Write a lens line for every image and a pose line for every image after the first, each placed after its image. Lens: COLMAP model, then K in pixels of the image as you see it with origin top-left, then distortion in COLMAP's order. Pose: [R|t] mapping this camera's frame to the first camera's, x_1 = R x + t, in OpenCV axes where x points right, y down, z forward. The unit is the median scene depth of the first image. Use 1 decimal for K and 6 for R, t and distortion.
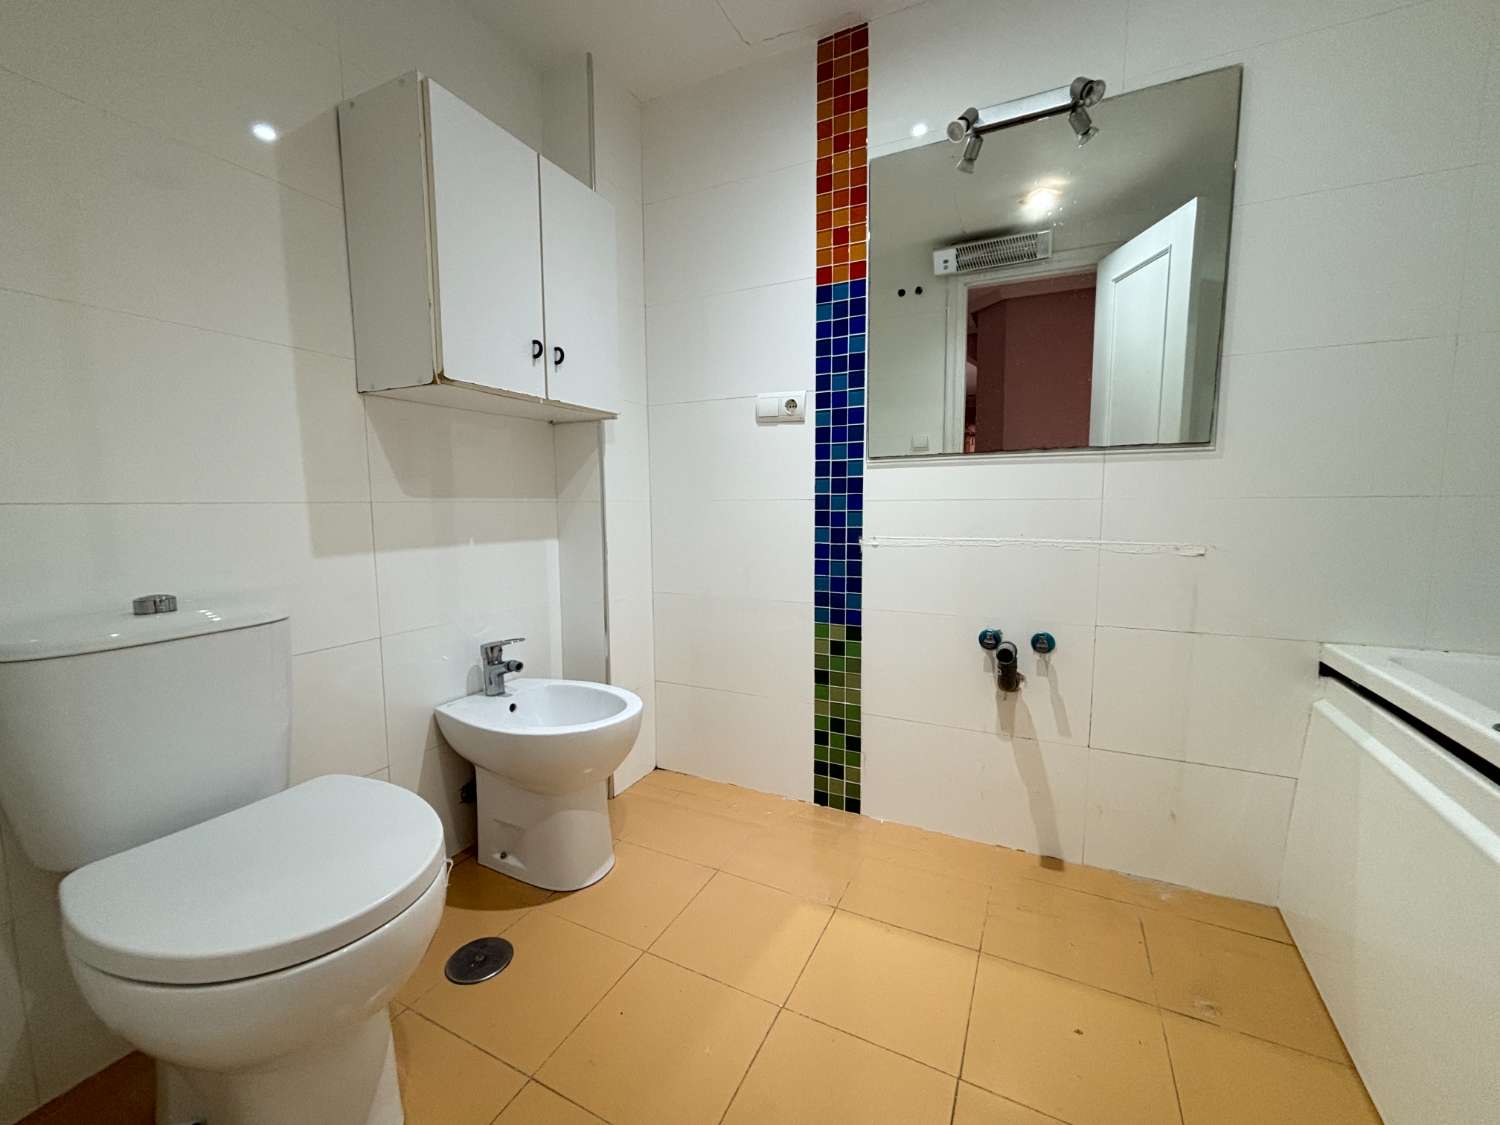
lens RADIAL K [[607.7, 0, 757.4], [0, 607.7, 564.0], [0, 0, 1]] dist [0.000692, 0.000182]
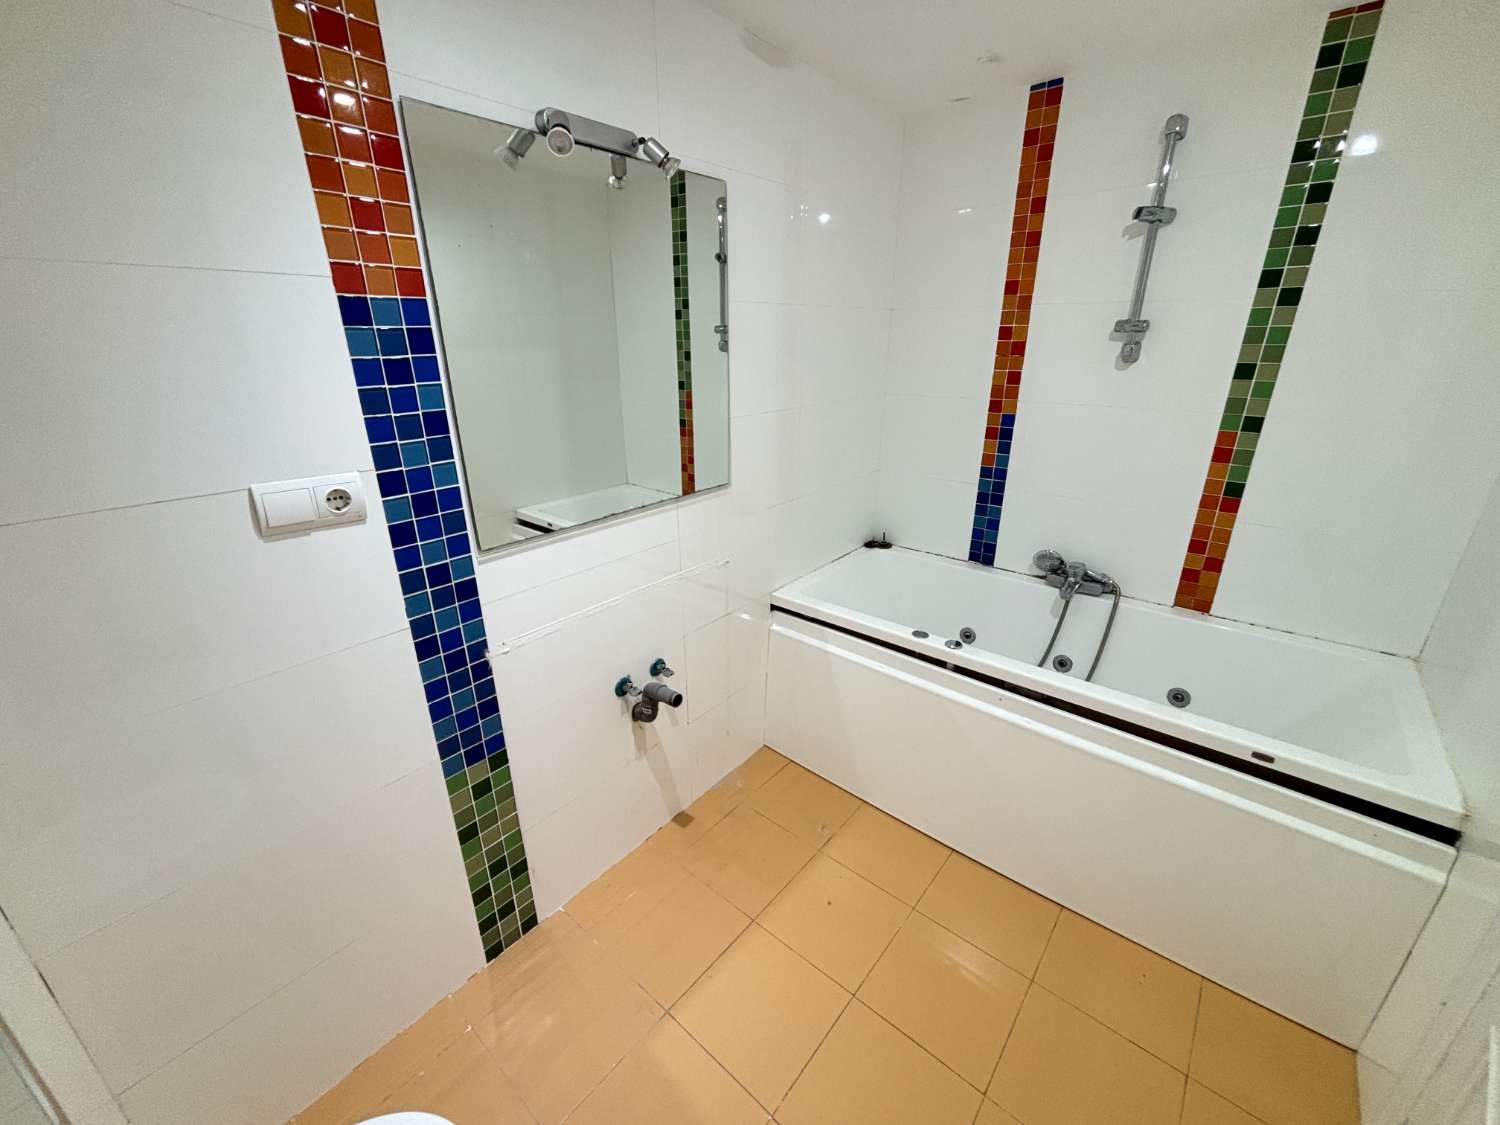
lens RADIAL K [[607.7, 0, 754.6], [0, 607.7, 561.7], [0, 0, 1]] dist [0.000692, 0.000182]
pose [[0.251879, -0.331735, 0.909125, -0.403719], [0.102544, 0.943273, 0.315785, -0.355928], [-0.962311, 0.013686, 0.271608, 0.465138]]
